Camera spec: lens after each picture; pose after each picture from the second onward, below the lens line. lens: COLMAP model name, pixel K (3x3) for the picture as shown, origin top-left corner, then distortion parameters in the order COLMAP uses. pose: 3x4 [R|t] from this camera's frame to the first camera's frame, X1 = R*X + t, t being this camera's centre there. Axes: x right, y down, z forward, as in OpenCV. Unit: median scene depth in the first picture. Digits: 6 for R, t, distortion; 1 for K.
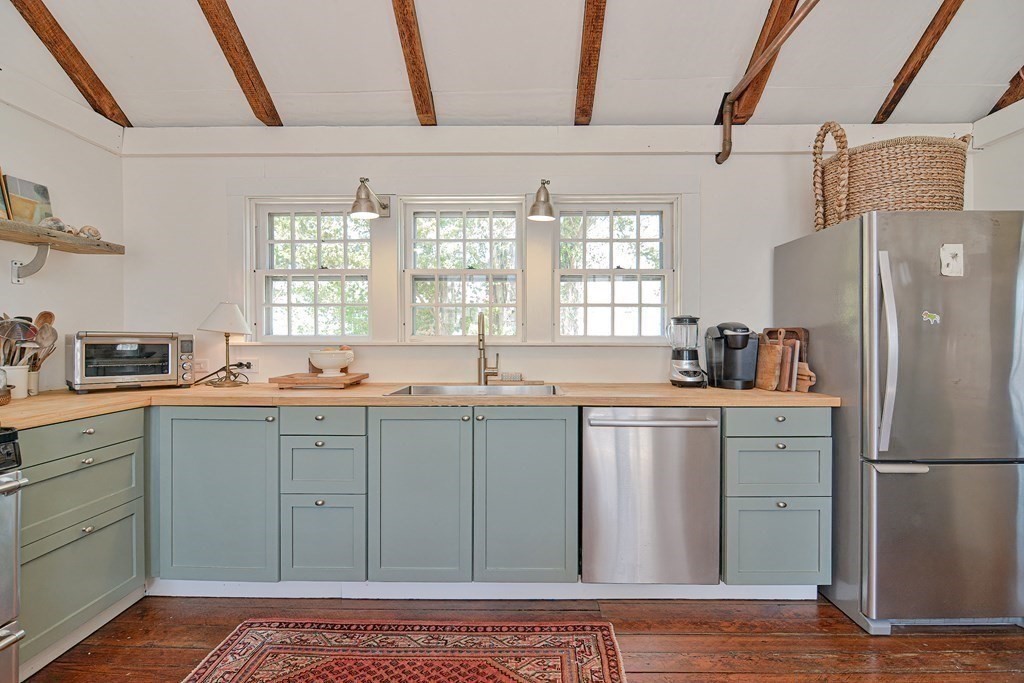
lens RADIAL K [[497.4, 0, 516.7], [0, 497.4, 341.6], [0, 0, 1]] dist [-0.004578, -0.001482]
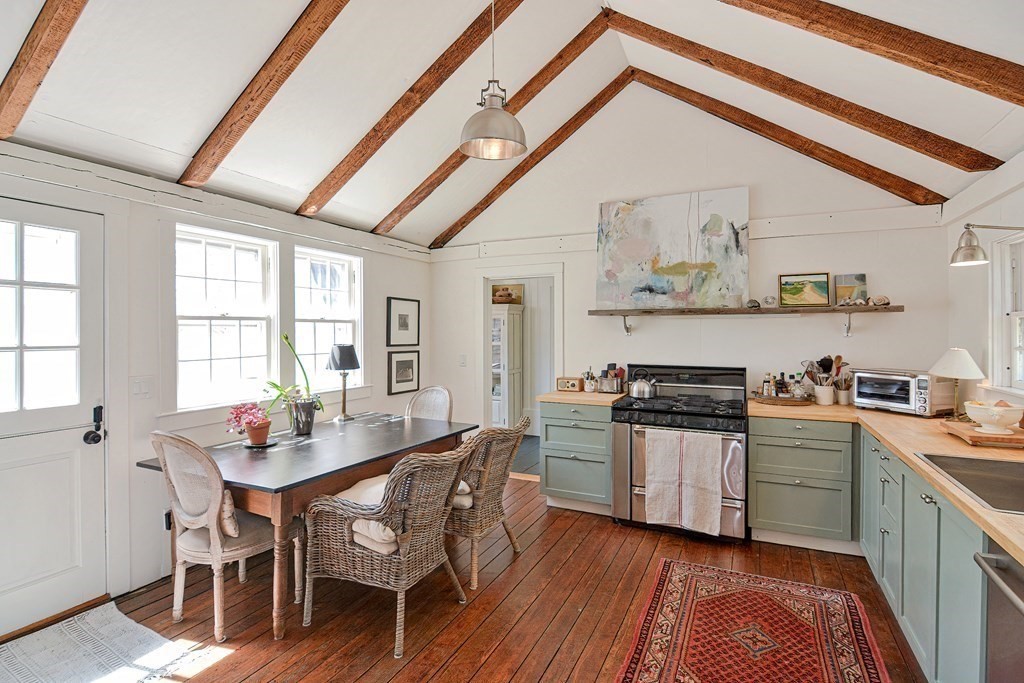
lens RADIAL K [[497.4, 0, 513.8], [0, 497.4, 335.9], [0, 0, 1]] dist [-0.004578, -0.001482]
pose [[-0.419144, 0.007941, -0.907885, 0.954869], [-0.003459, 0.999941, 0.010343, -0.131552], [0.907913, 0.007476, -0.419091, 0.659360]]
